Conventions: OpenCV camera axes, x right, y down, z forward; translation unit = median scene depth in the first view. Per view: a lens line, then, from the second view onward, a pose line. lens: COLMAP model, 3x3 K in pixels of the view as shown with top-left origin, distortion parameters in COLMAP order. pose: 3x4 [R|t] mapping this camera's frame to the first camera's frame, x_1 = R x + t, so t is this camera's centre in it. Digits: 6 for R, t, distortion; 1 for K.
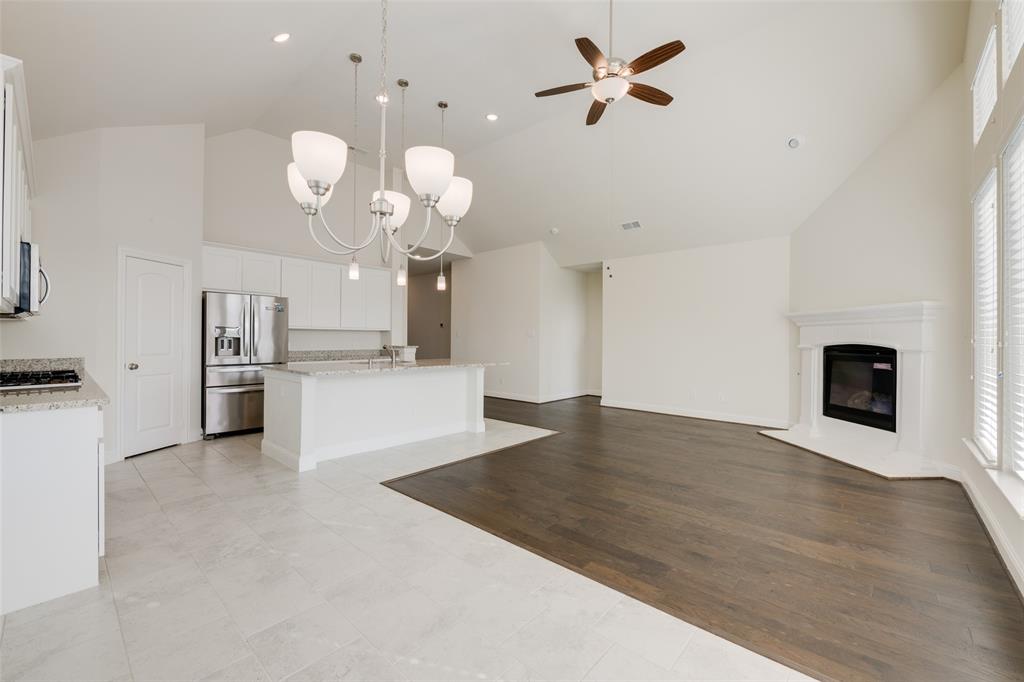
lens RADIAL K [[414.2, 0, 516.4], [0, 414.2, 343.4], [0, 0, 1]] dist [0.000495, -0.000109]
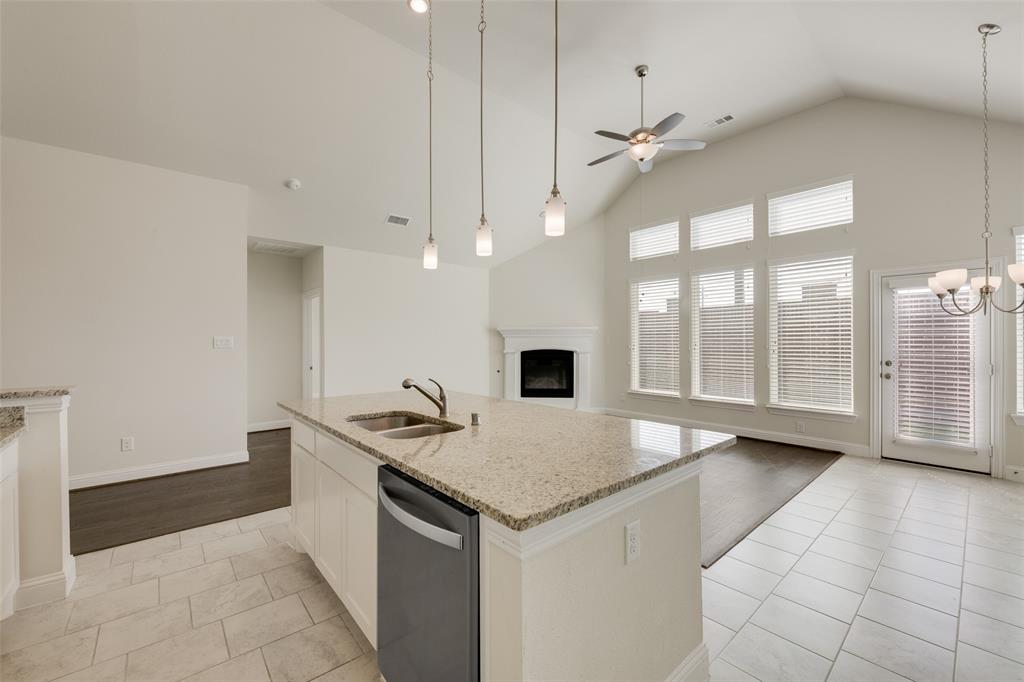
lens RADIAL K [[414.2, 0, 516.4], [0, 414.2, 343.4], [0, 0, 1]] dist [0.000495, -0.000109]
pose [[0.122638, -0.010552, 0.992395, -0.695736], [0.016007, 0.999834, 0.008653, -0.031002], [-0.992322, 0.014824, 0.122787, 0.790101]]
